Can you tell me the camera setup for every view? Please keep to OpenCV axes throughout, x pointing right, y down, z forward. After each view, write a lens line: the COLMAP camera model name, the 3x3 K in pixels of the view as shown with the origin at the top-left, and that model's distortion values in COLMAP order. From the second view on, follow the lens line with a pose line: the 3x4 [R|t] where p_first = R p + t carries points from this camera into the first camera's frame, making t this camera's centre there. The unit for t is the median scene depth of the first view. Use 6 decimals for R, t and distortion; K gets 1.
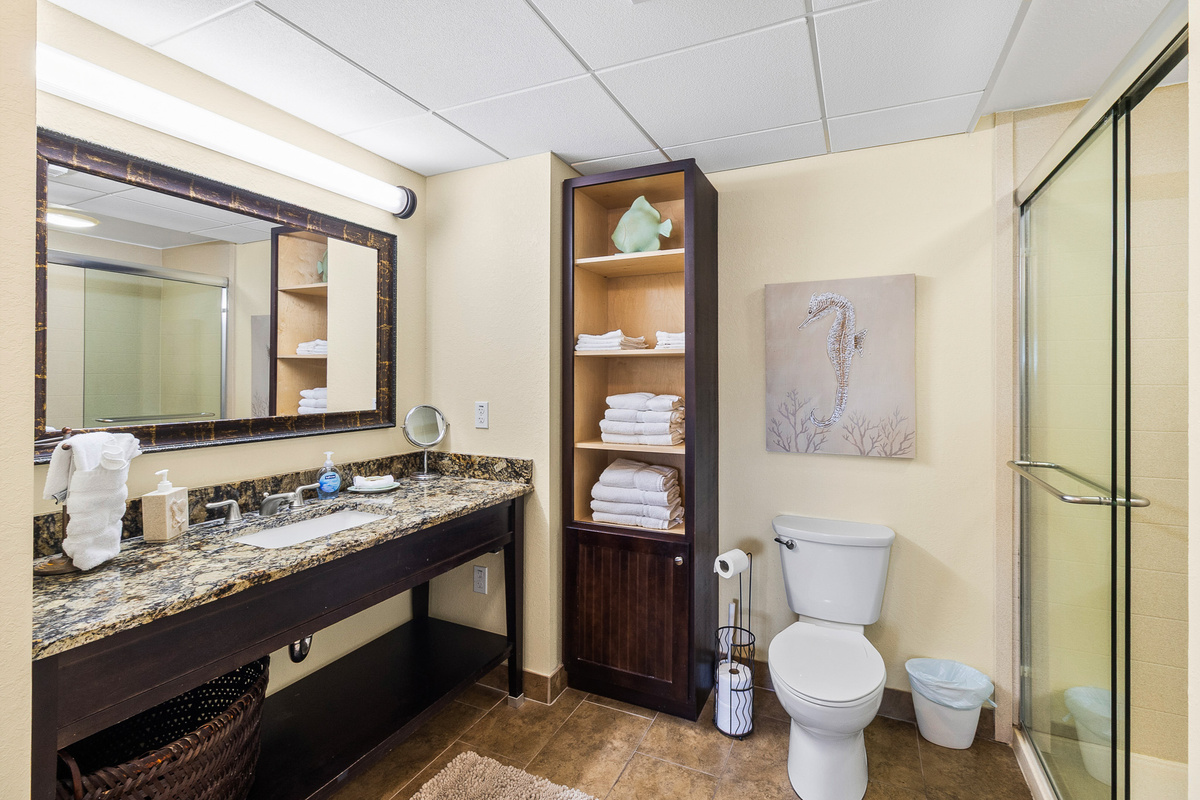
lens RADIAL K [[542.8, 0, 607.0], [0, 542.8, 370.3], [0, 0, 1]] dist [0.000595, 0.000216]
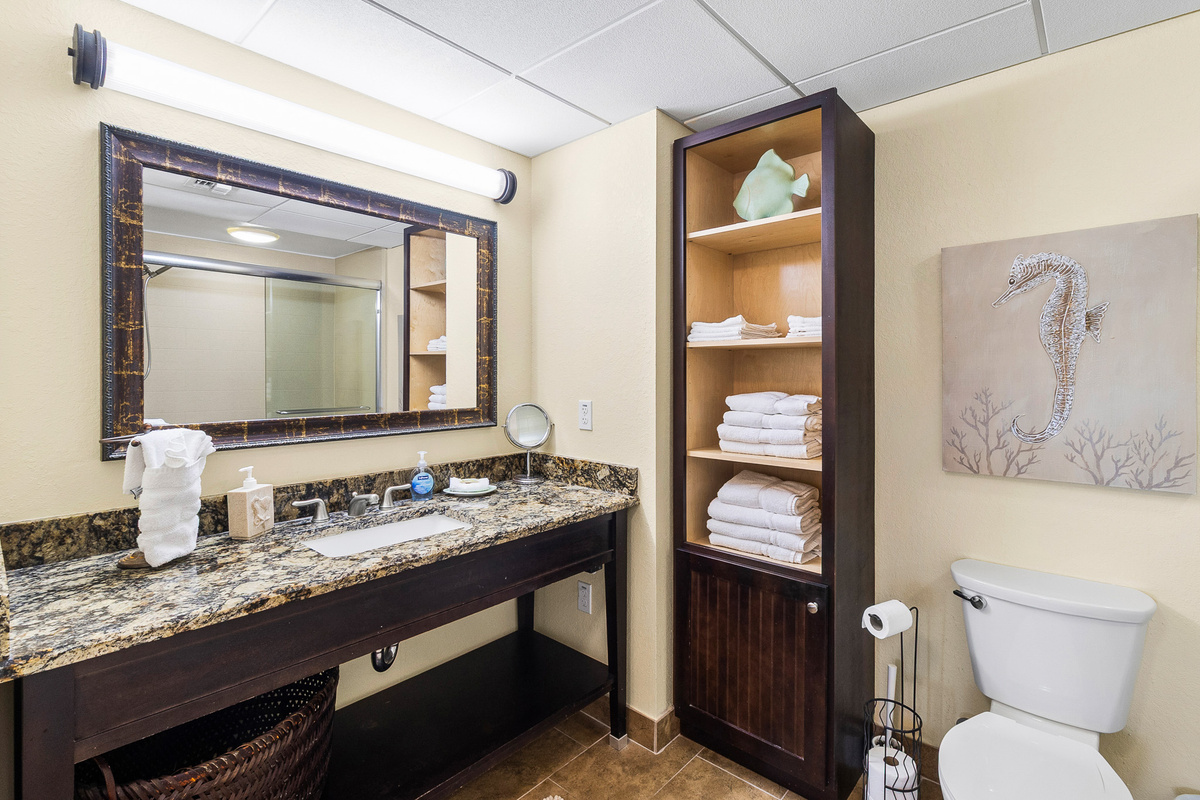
lens RADIAL K [[549.2, 0, 609.0], [0, 549.2, 373.9], [0, 0, 1]] dist [0.000773, -0.000276]
pose [[0.958283, -0.001616, -0.285816, 0.073154], [0.005570, 0.999900, 0.013021, 0.002376], [0.285766, -0.014070, 0.958196, 0.153144]]
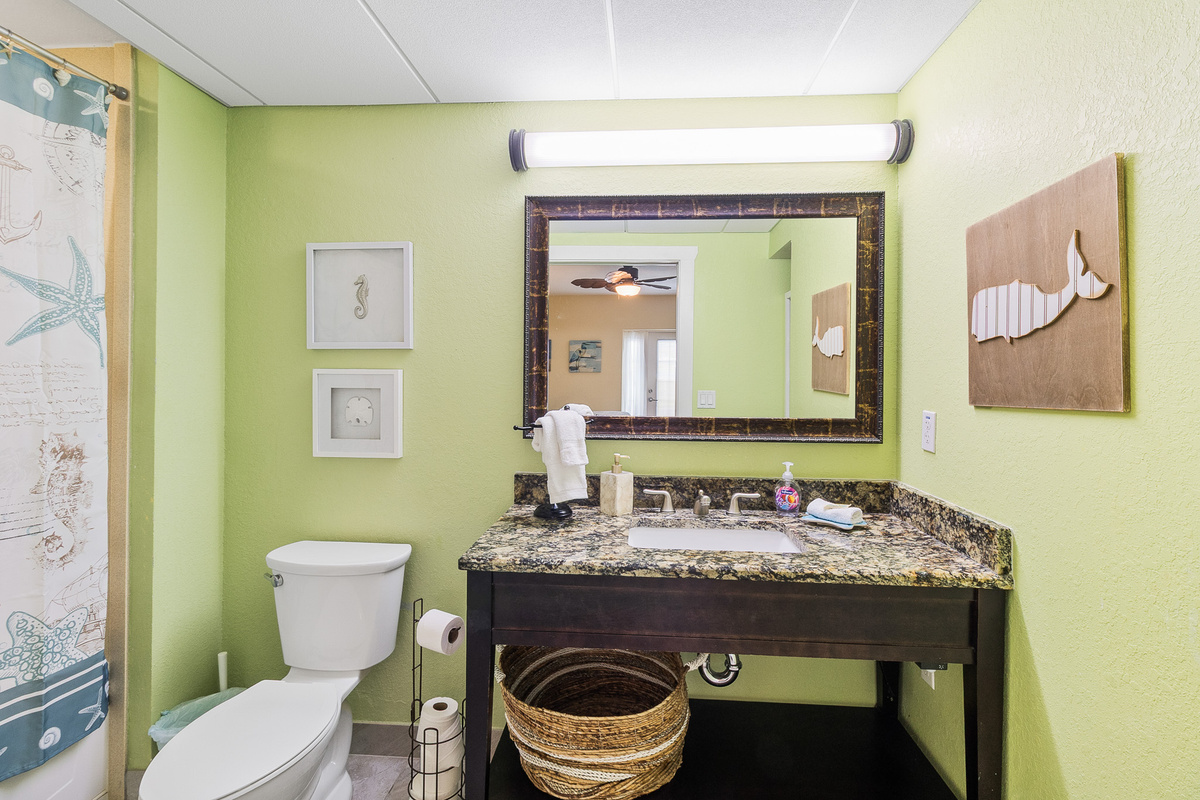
lens RADIAL K [[549.2, 0, 609.0], [0, 549.2, 373.9], [0, 0, 1]] dist [0.000773, -0.000276]
pose [[0.359511, 0.002630, -0.933137, 0.203908], [0.001004, 0.999994, 0.003205, 0.003567], [0.933140, -0.002089, 0.359506, 0.387770]]
